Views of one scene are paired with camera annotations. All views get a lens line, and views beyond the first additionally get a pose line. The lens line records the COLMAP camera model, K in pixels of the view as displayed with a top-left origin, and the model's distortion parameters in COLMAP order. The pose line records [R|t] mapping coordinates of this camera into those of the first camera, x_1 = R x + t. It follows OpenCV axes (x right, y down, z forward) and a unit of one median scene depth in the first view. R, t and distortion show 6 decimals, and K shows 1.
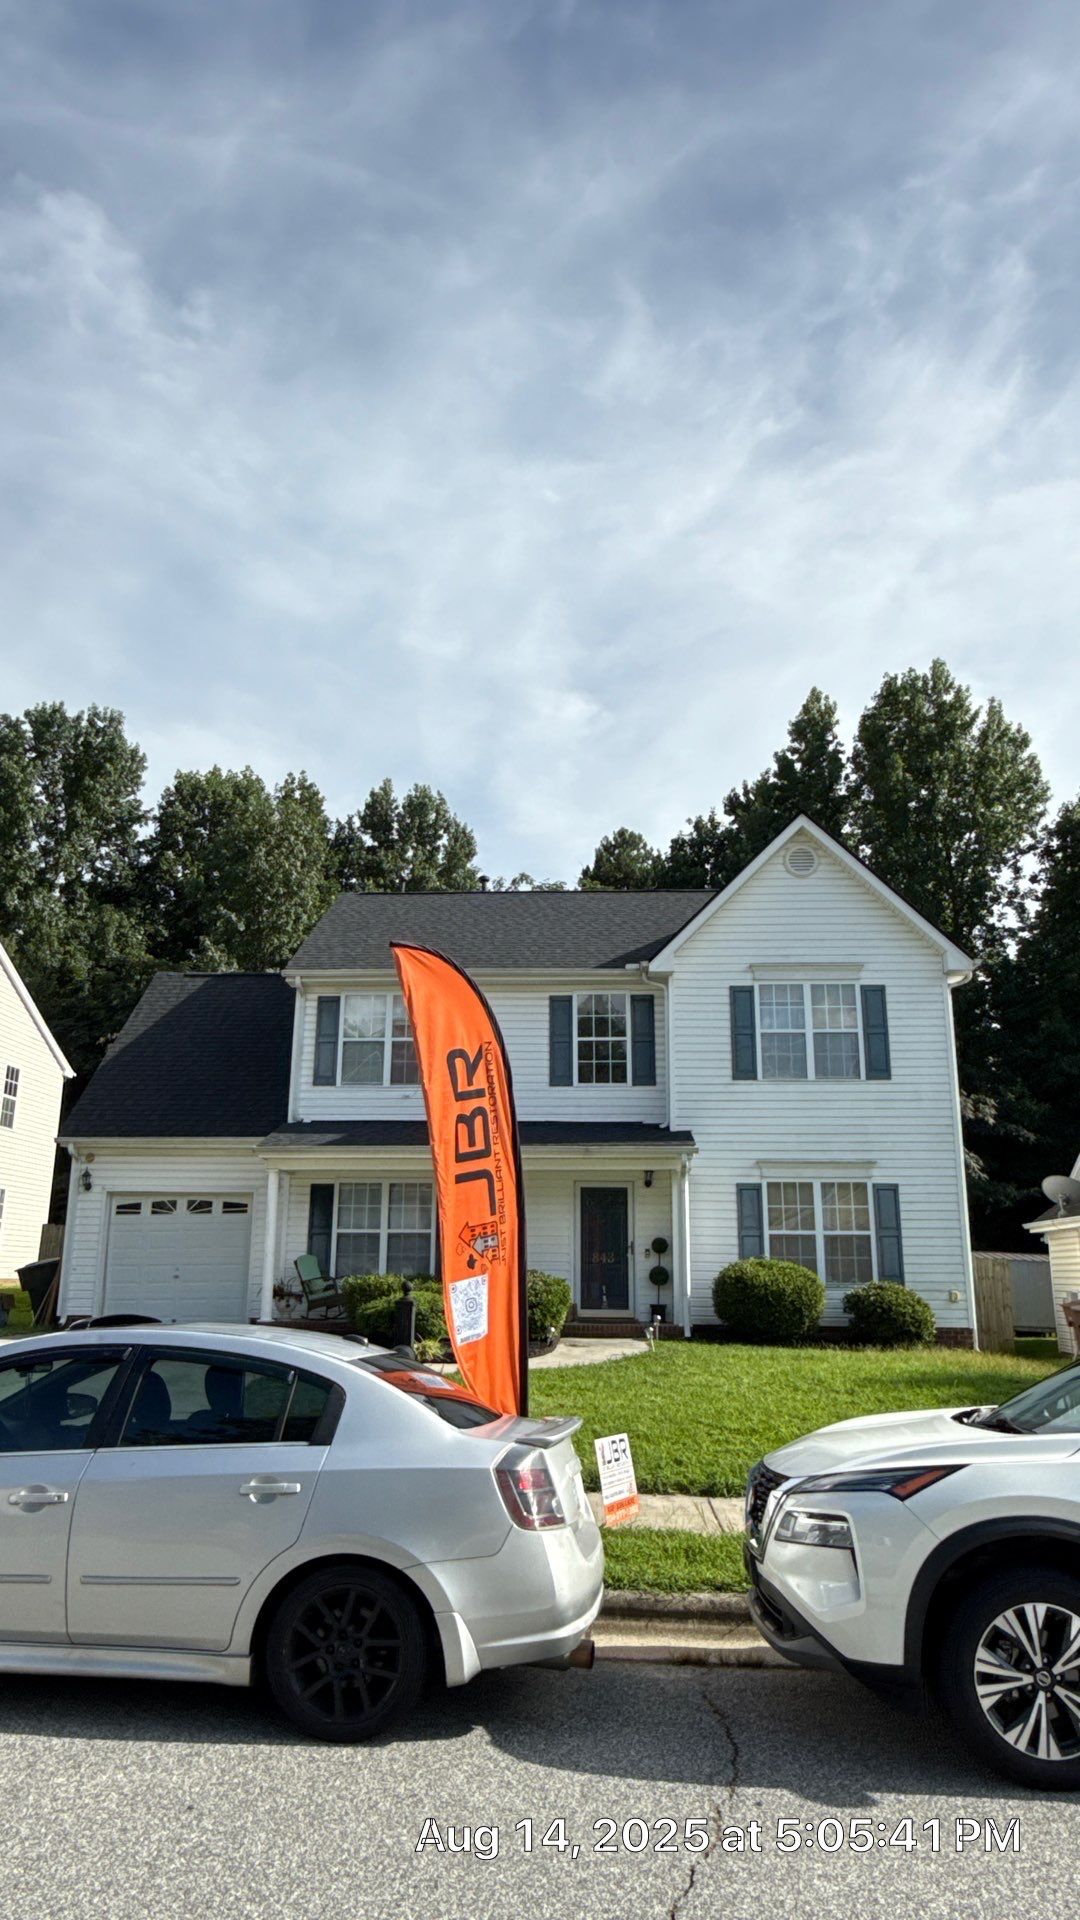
lens RADIAL K [[1200.6, 0, 540.0], [0, 1200.6, 960.0], [0, 0, 1]] dist [-0.001205, -0.000484]
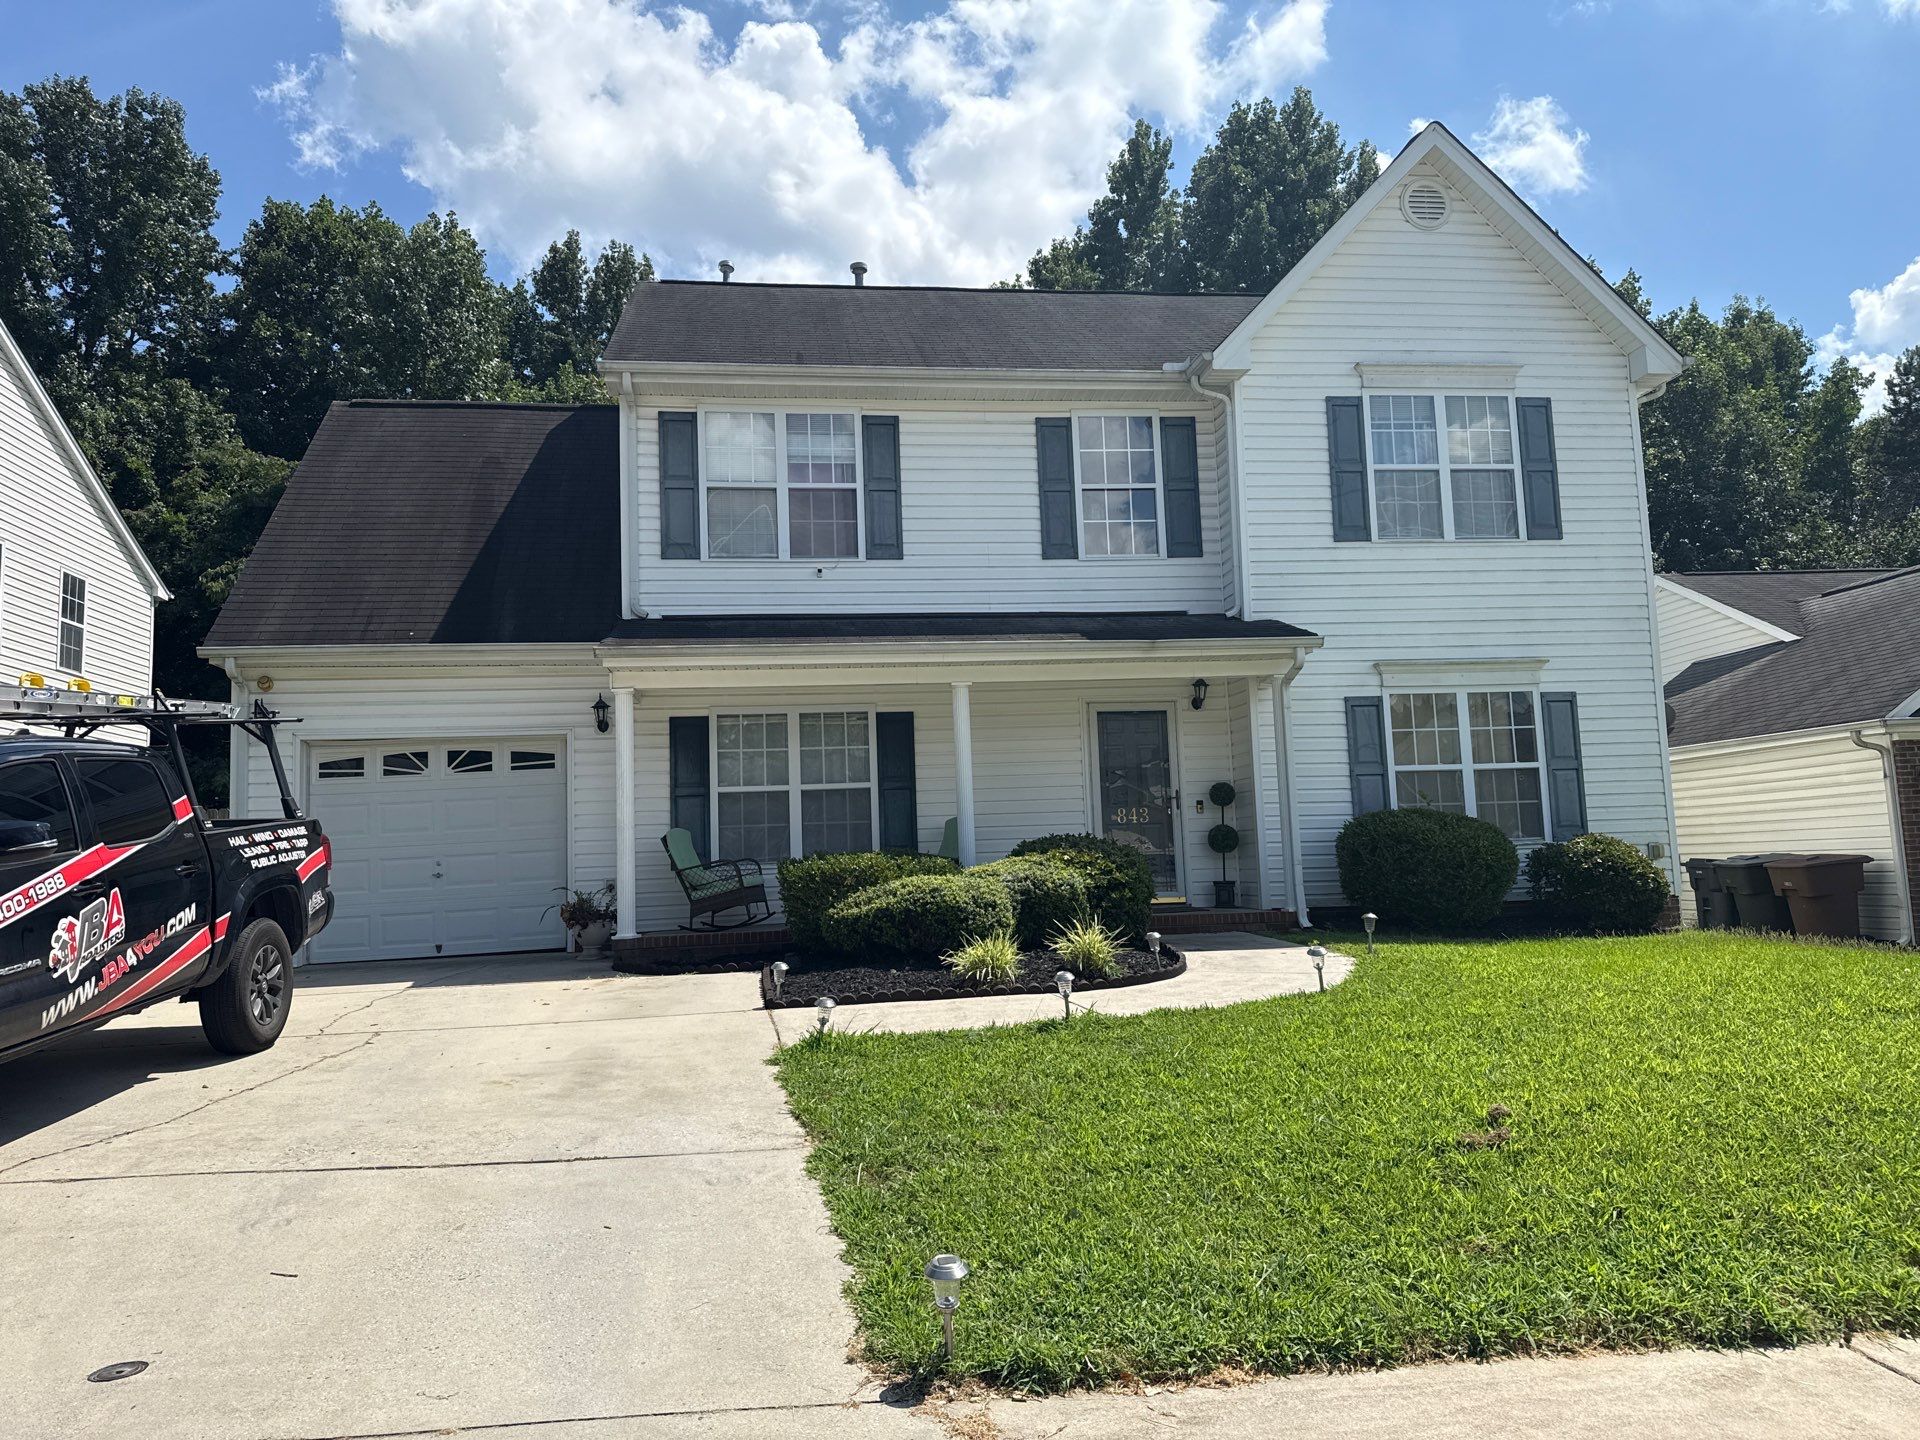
lens RADIAL K [[1331.9, 0, 952.8], [0, 1331.9, 711.7], [0, 0, 1]] dist [0.083008, -0.096894]
pose [[0.982819, -0.021723, 0.183290, -0.169369], [-0.004602, 0.989857, 0.141992, 0.084297], [-0.184515, -0.140396, 0.972750, 0.301563]]
